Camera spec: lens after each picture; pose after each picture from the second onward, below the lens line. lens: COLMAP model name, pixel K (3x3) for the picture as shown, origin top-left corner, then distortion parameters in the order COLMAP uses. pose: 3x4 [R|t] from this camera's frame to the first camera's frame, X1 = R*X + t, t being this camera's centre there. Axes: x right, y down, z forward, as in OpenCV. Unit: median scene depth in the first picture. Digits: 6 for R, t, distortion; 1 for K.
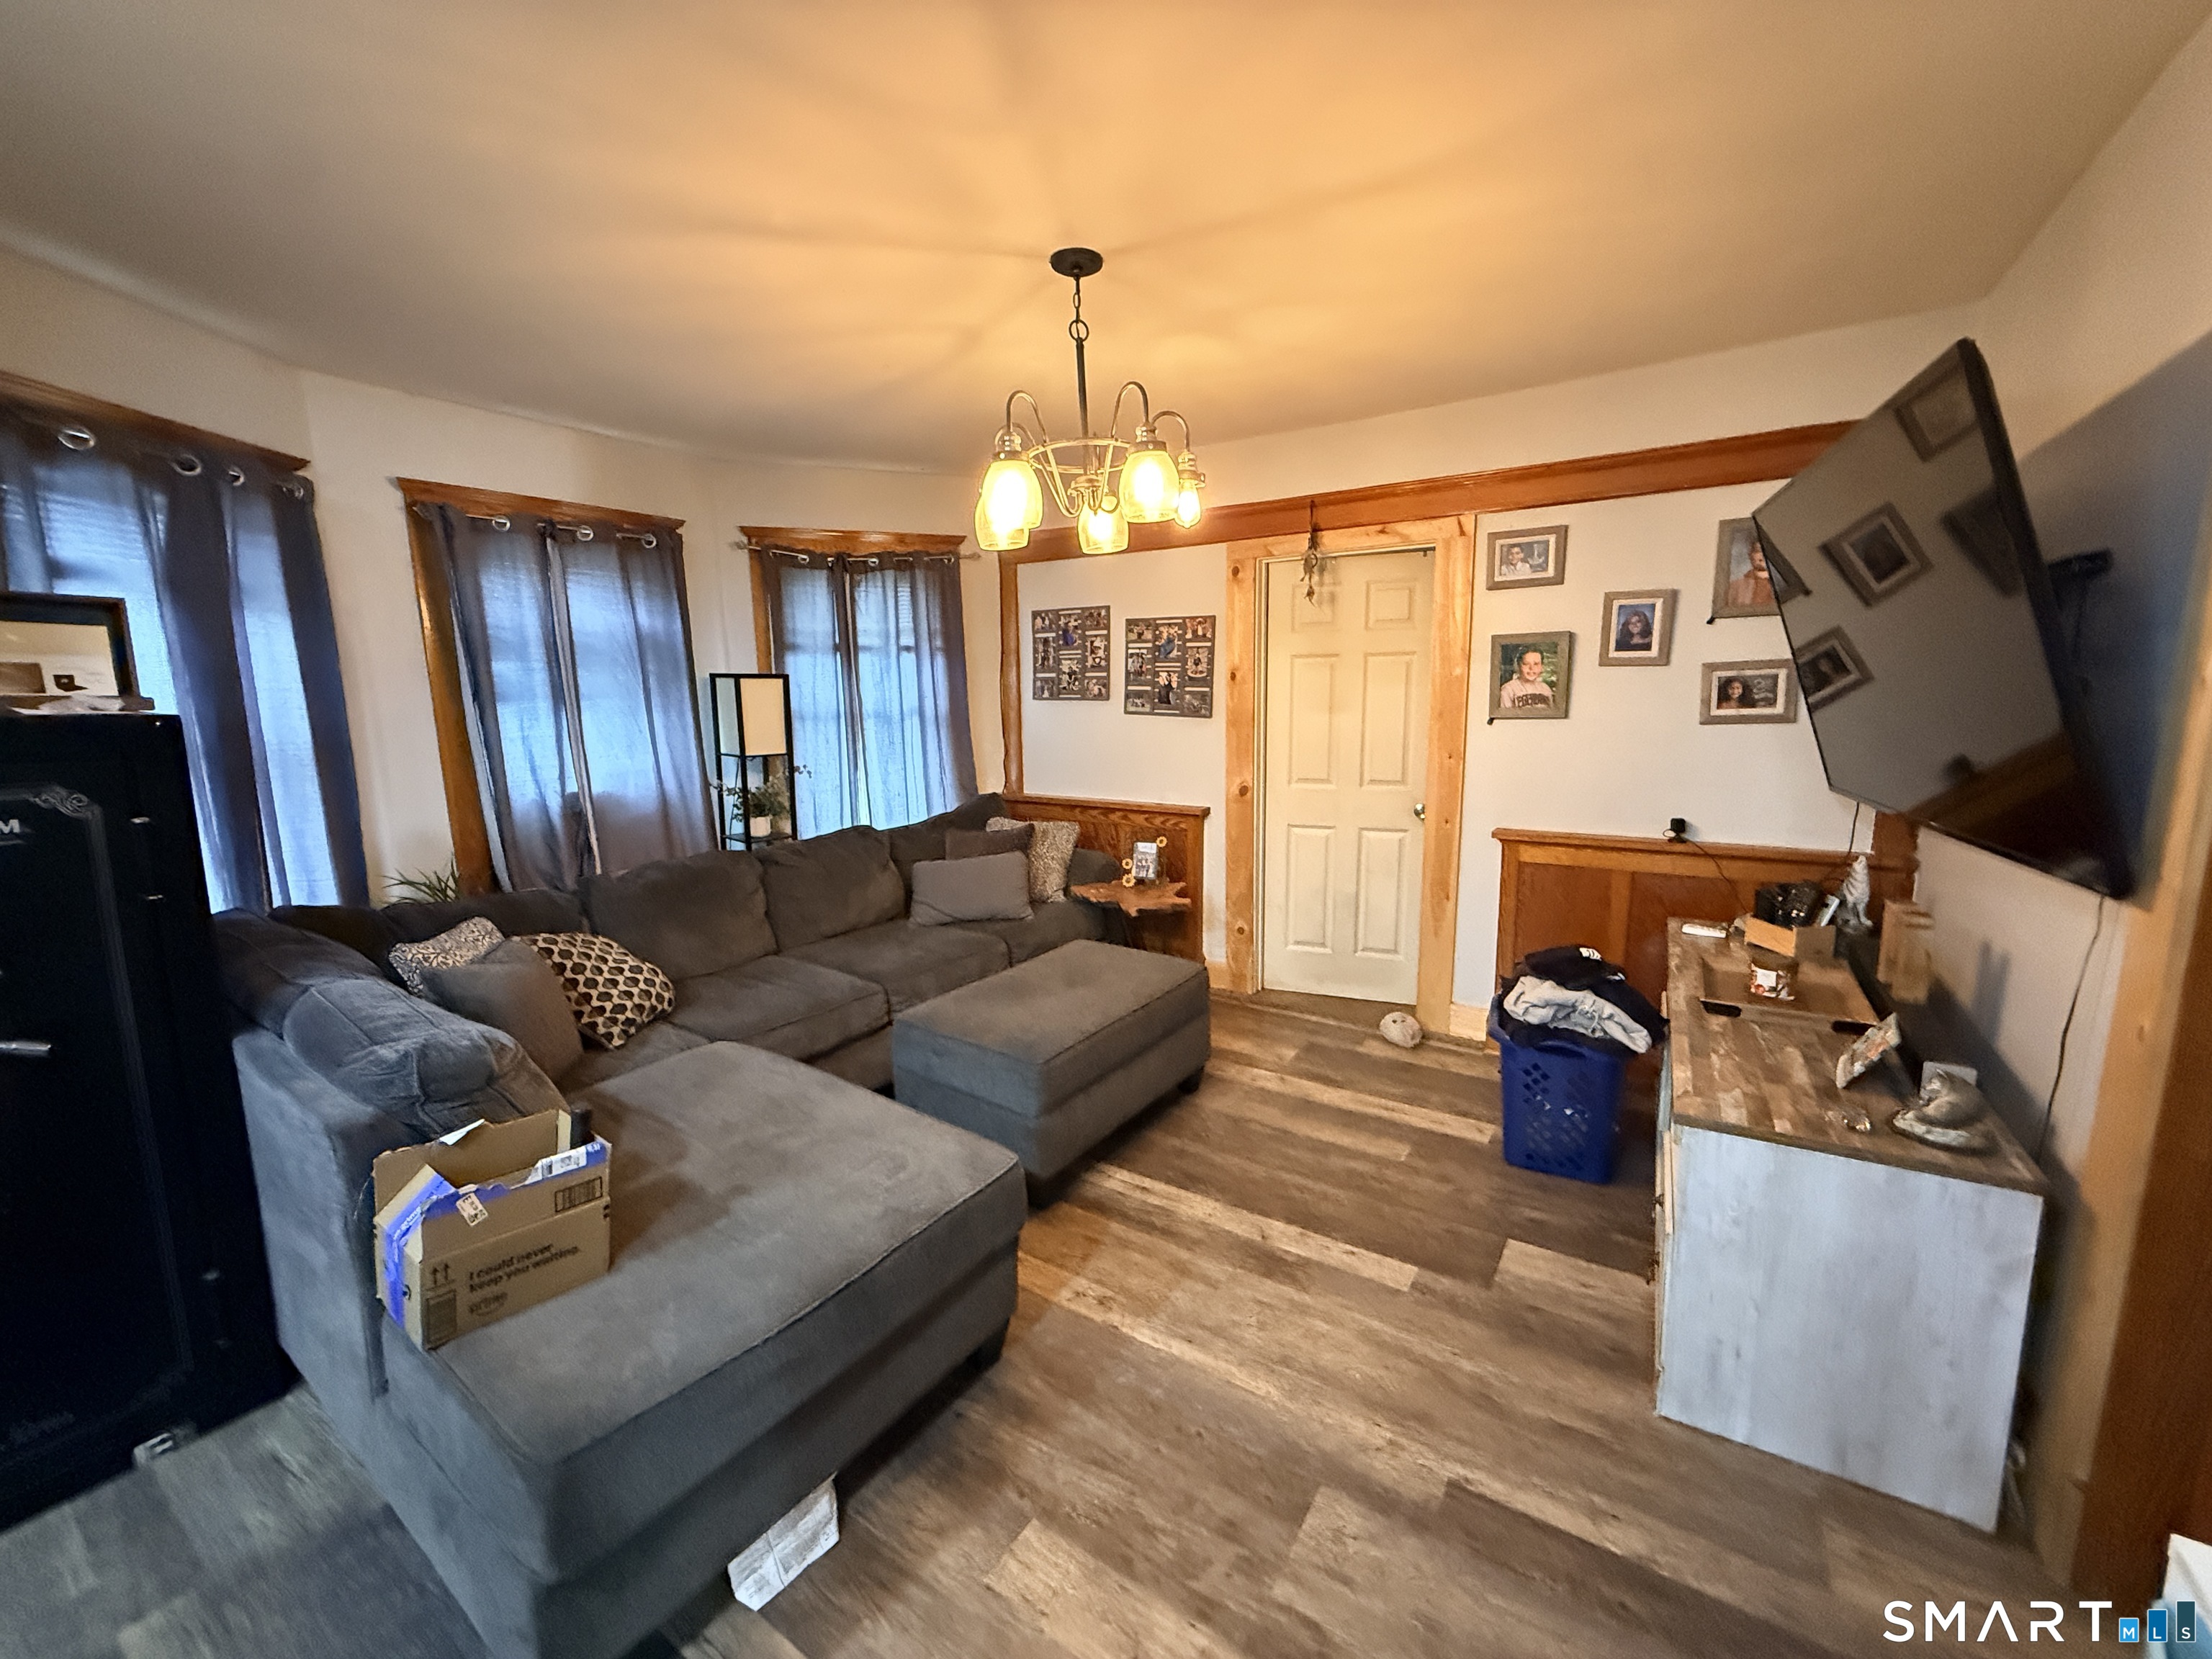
lens RADIAL K [[875.9, 0, 1103.2], [0, 875.9, 846.3], [0, 0, 1]] dist [0.002234, -0.000362]
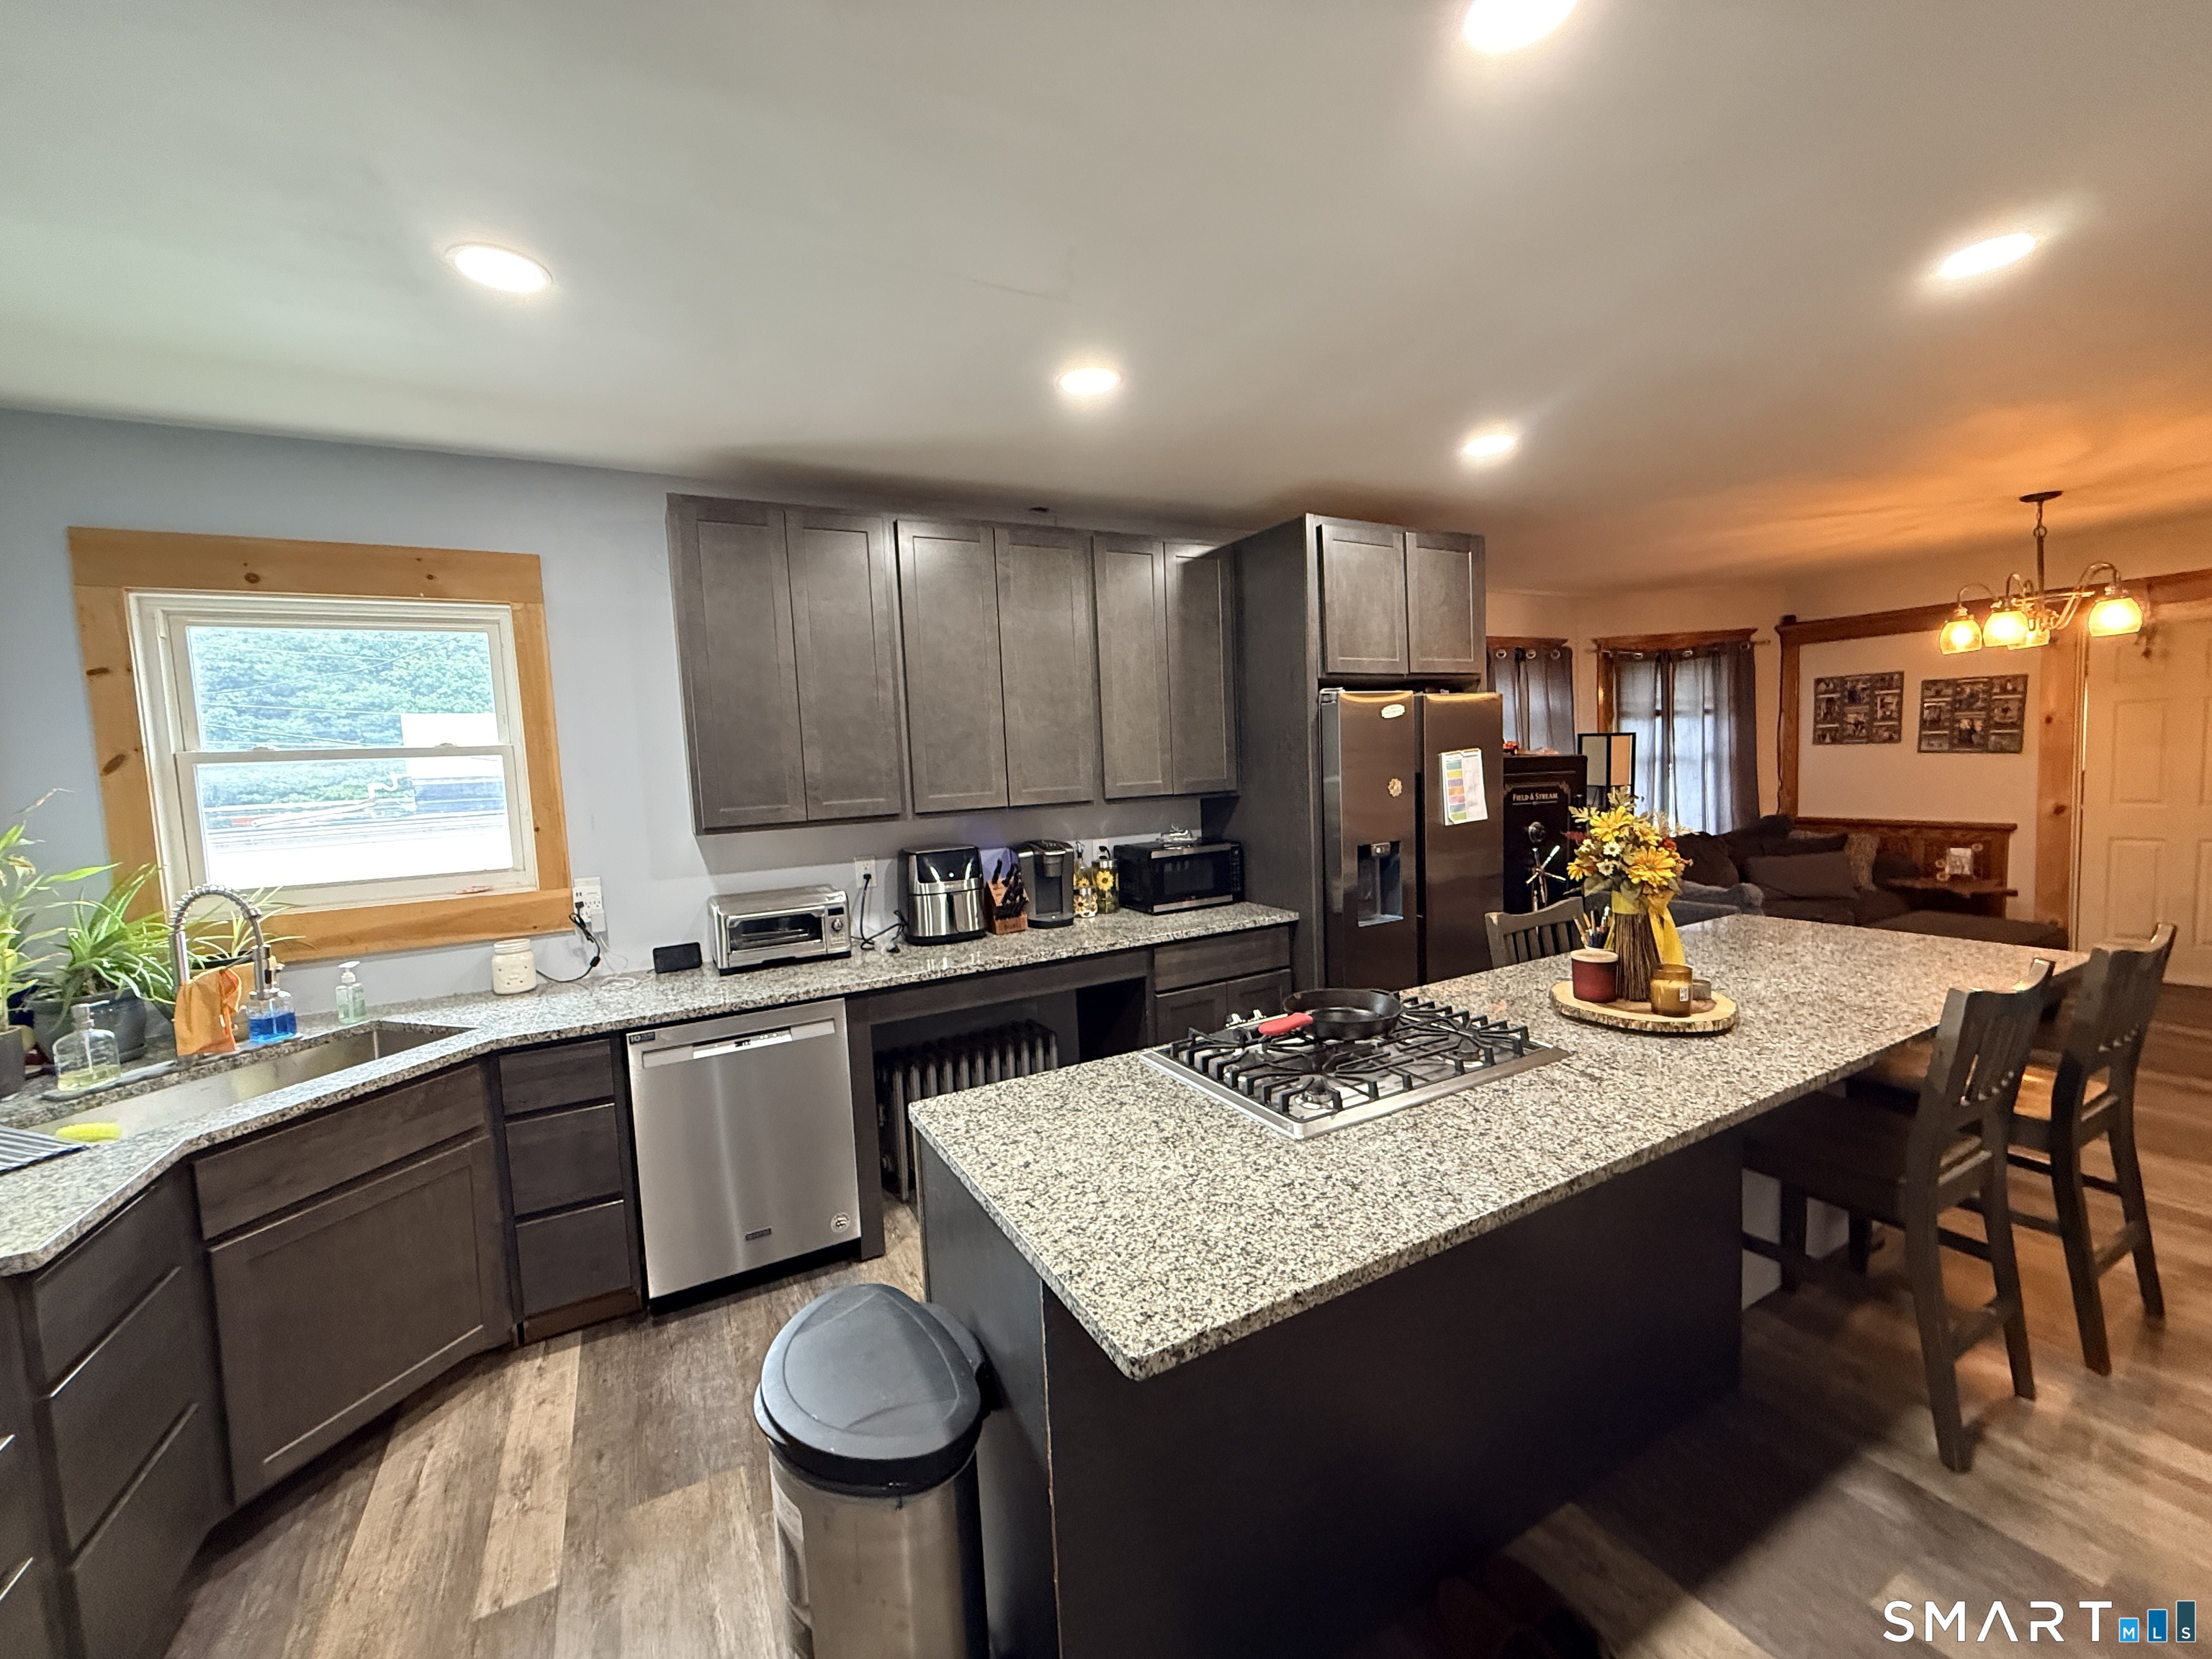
lens RADIAL K [[875.9, 0, 1101.0], [0, 875.9, 838.4], [0, 0, 1]] dist [0.002234, -0.000362]
pose [[0.881798, 0.015527, -0.471372, -0.444271], [-0.049181, 0.997036, -0.059162, 0.116323], [0.469057, 0.075352, 0.879948, -0.728754]]
